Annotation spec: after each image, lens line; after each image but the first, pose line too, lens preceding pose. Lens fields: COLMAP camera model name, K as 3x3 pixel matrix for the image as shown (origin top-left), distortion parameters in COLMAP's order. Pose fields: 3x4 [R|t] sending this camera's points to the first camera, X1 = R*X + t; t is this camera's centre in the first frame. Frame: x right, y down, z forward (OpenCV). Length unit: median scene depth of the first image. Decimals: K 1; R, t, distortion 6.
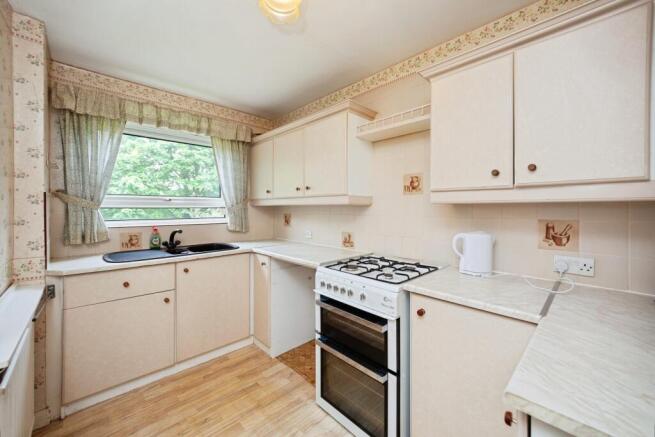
lens RADIAL K [[255.2, 0, 324.5], [0, 255.2, 215.8], [0, 0, 1]] dist [-0.000735, 0.000262]
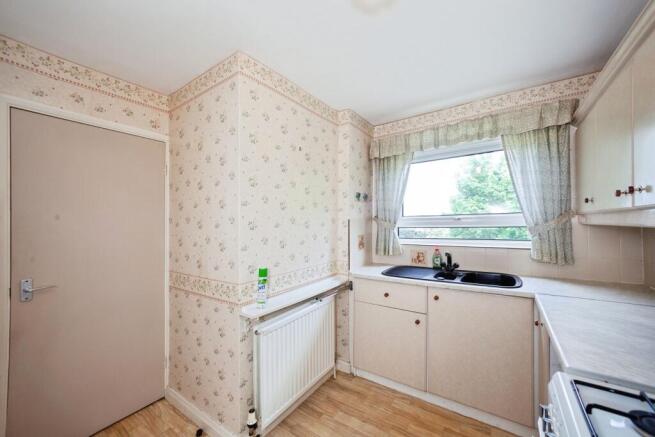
lens RADIAL K [[258.7, 0, 326.9], [0, 258.7, 221.6], [0, 0, 1]] dist [0.001278, 0.000135]
pose [[0.209164, -0.007556, -0.977851, 0.261559], [-0.007561, 0.999928, -0.009343, -0.044778], [0.977851, 0.009348, 0.209092, 0.367557]]
